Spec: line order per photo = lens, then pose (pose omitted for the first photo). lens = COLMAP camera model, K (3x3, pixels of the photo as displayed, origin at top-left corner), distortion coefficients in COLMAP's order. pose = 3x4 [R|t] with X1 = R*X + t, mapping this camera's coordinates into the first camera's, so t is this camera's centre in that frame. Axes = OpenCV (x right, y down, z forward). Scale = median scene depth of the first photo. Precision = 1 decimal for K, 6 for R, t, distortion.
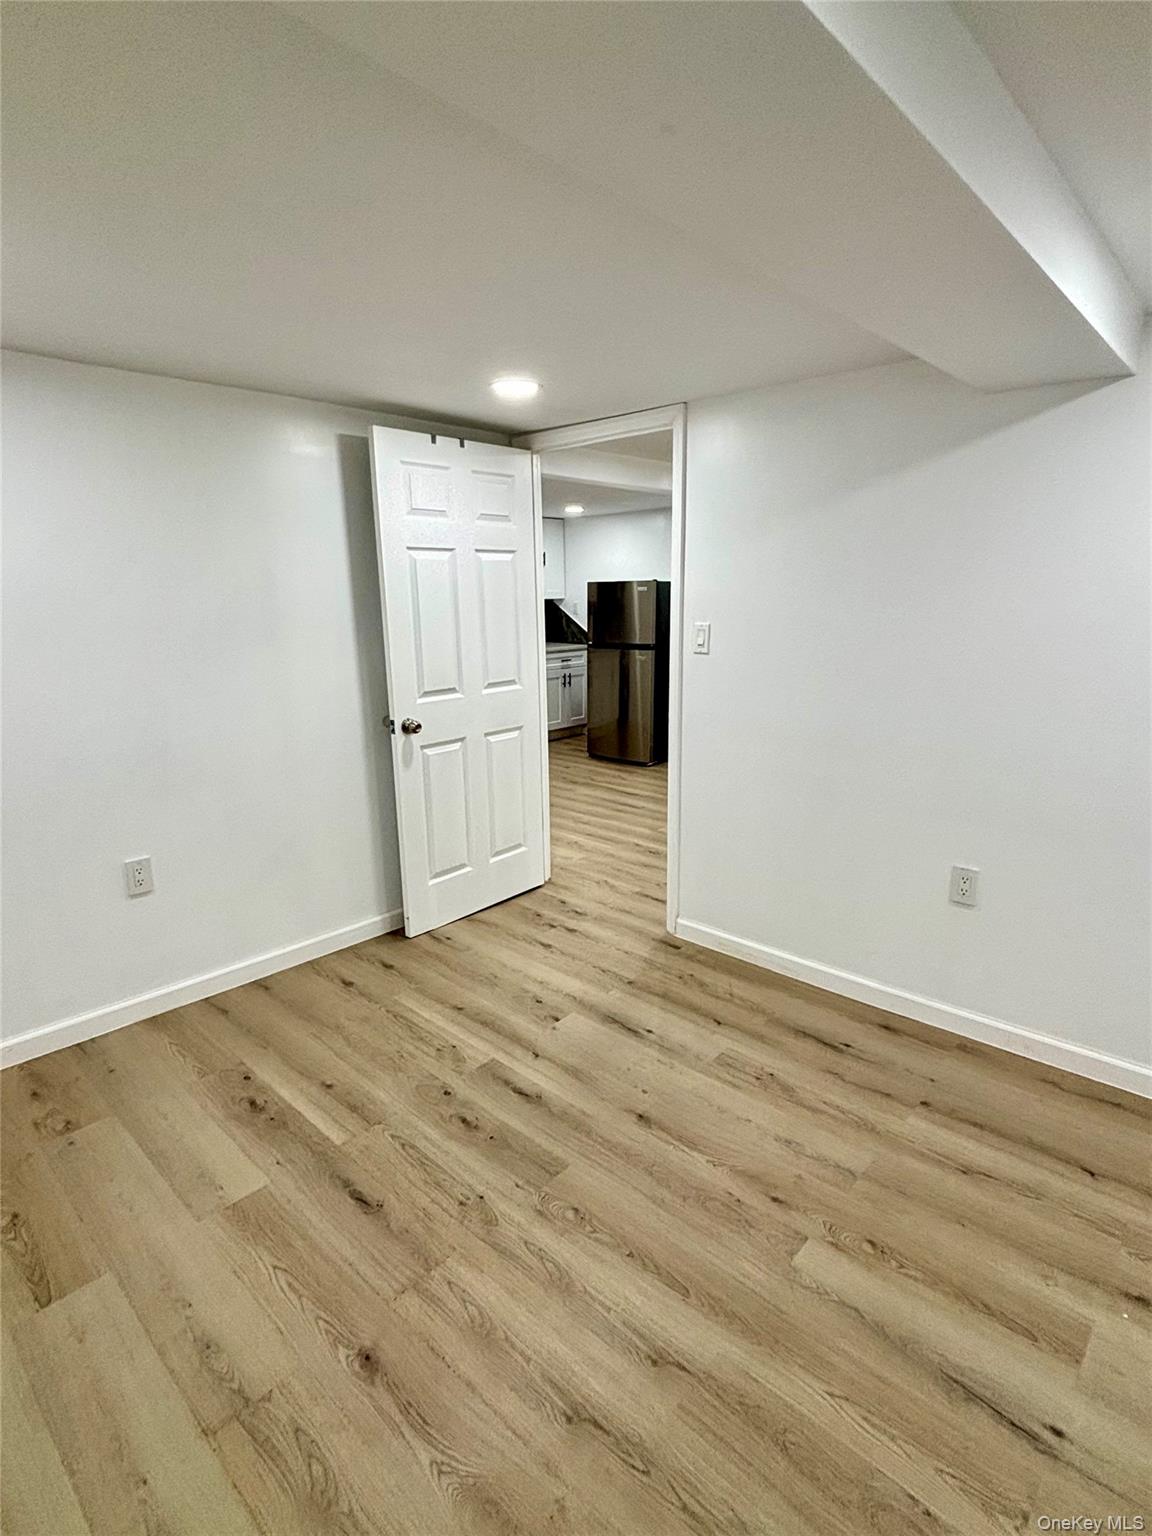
lens RADIAL K [[772.8, 0, 576.0], [0, 772.8, 768.0], [0, 0, 1]] dist [0.016496, -0.000220]
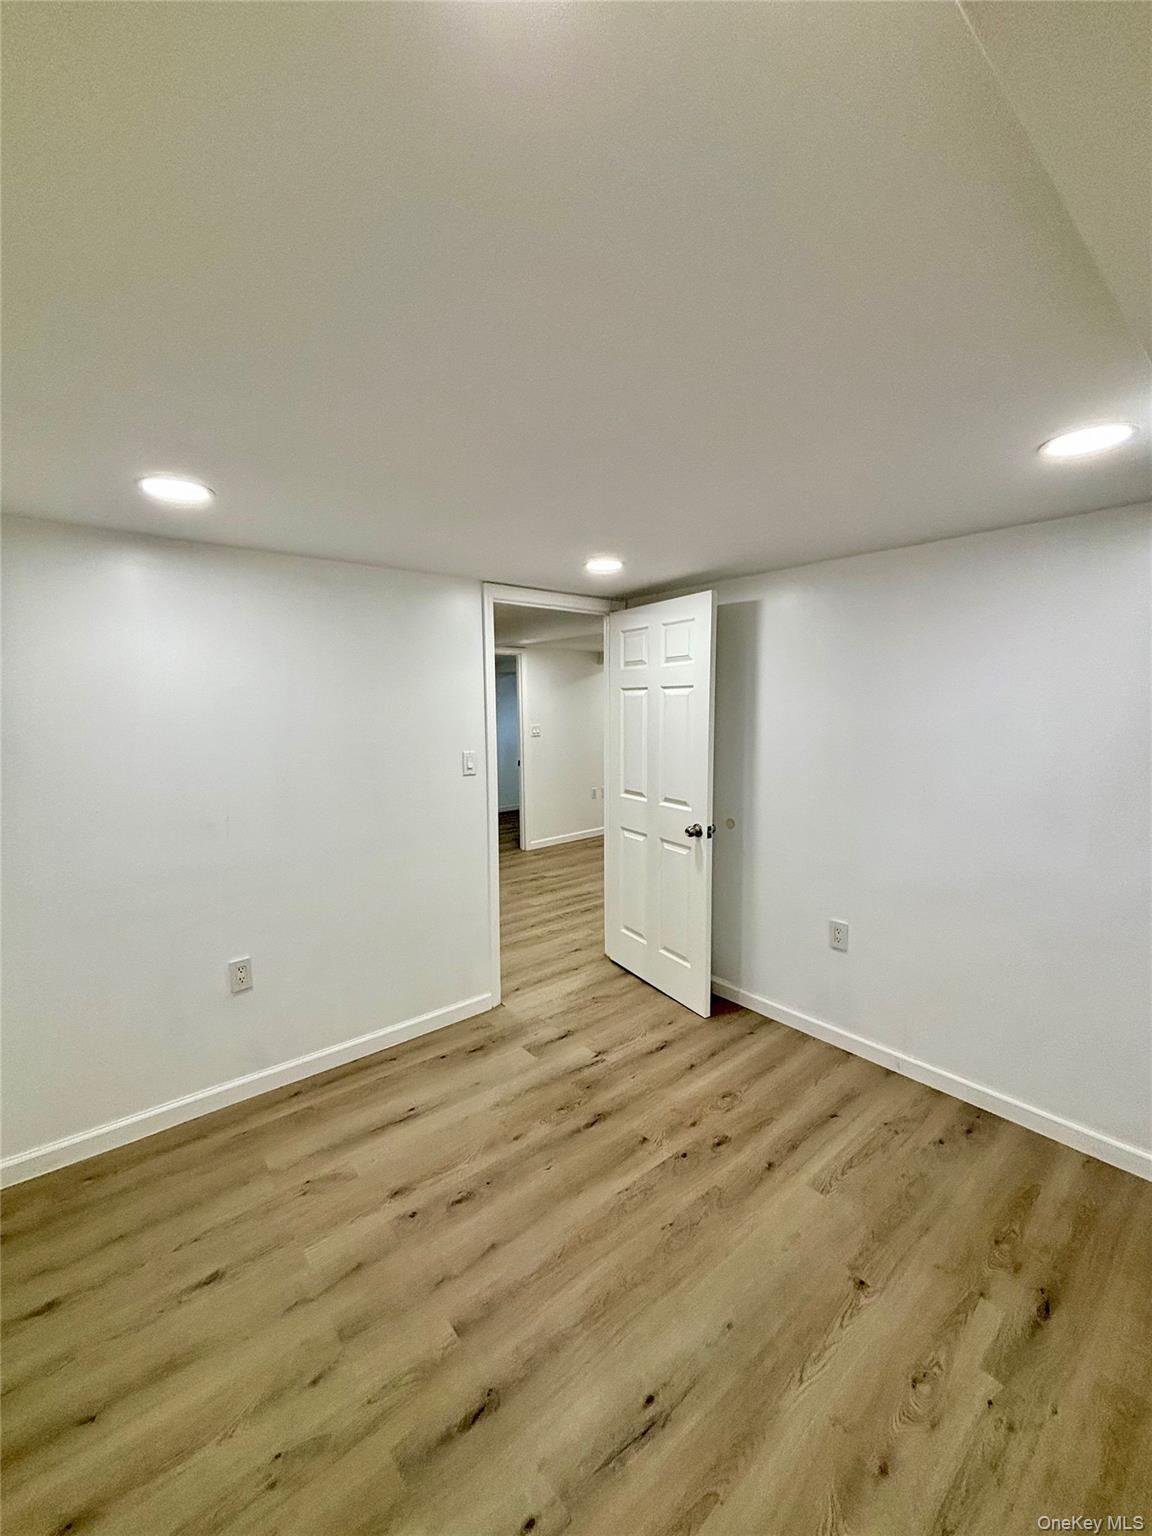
lens RADIAL K [[612.8, 0, 576.0], [0, 612.8, 768.0], [0, 0, 1]] dist [-0.008424, -0.000071]
pose [[0.120926, -0.086005, 0.988929, -1.667298], [0.221847, 0.973383, 0.057526, -0.349733], [-0.967554, 0.212435, 0.136787, 1.492131]]
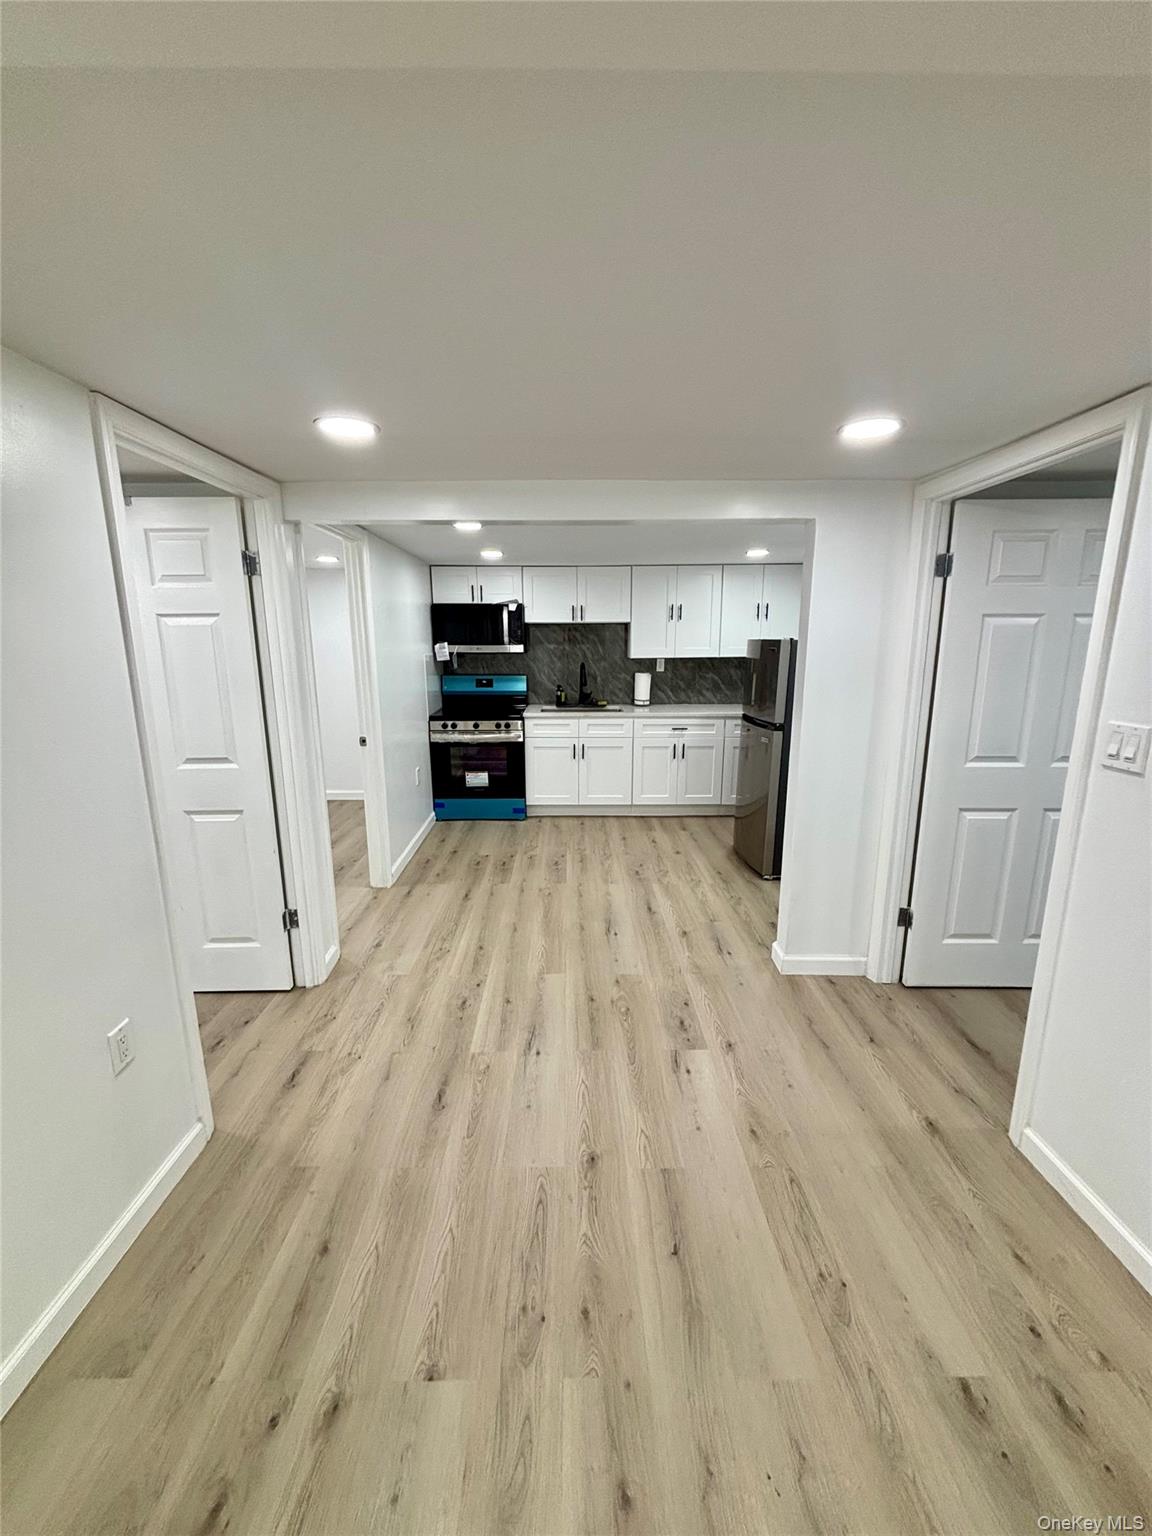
lens RADIAL K [[612.8, 0, 576.0], [0, 612.8, 768.0], [0, 0, 1]] dist [-0.008424, -0.000071]
pose [[0.695398, 0.166322, -0.699113, 1.011150], [-0.171504, 0.983148, 0.063302, -0.318707], [0.697859, 0.075881, 0.712204, 1.147176]]
